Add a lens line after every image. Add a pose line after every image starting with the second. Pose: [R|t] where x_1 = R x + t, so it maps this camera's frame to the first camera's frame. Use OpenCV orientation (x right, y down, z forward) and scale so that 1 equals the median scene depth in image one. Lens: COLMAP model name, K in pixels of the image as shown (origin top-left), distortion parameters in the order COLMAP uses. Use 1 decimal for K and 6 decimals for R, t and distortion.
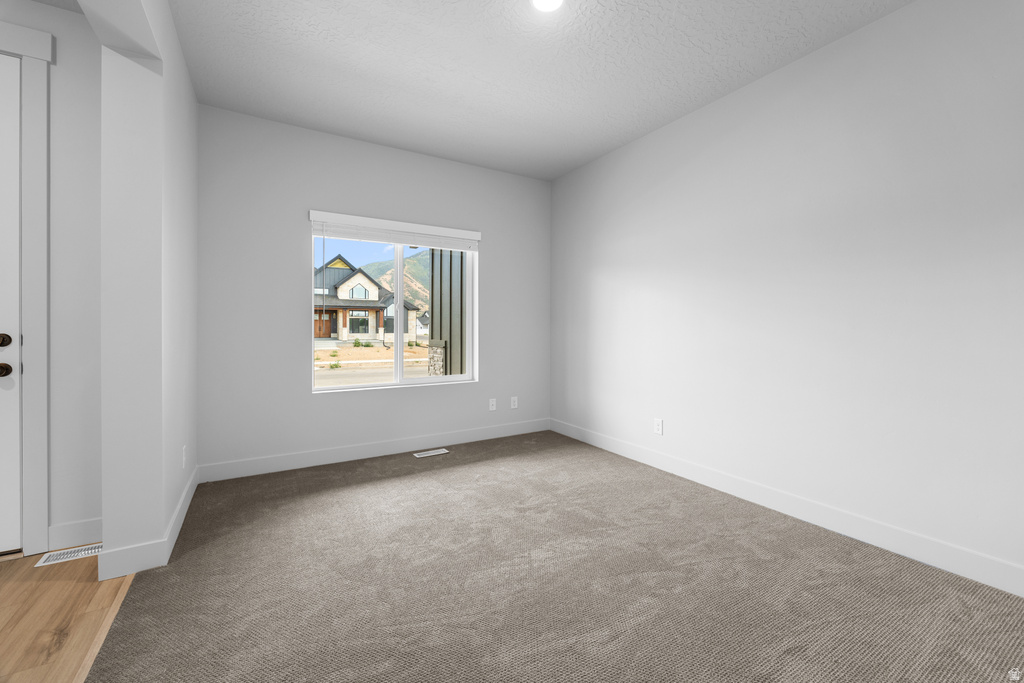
lens RADIAL K [[435.8, 0, 521.3], [0, 435.8, 328.3], [0, 0, 1]] dist [-0.003065, 0.000047]
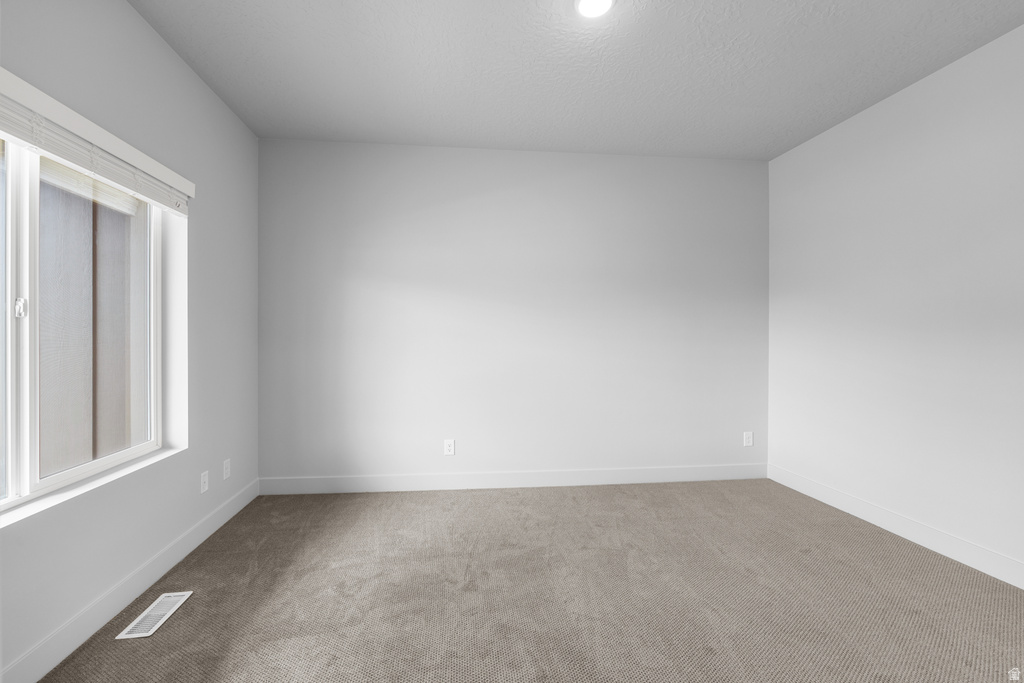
lens RADIAL K [[423.1, 0, 512.0], [0, 423.1, 341.5], [0, 0, 1]] dist [-0.005149, -0.000132]
pose [[0.411726, -0.007980, 0.911273, -0.587453], [-0.001634, 0.999954, 0.009495, -0.029188], [-0.911306, -0.005399, 0.411694, 0.555837]]
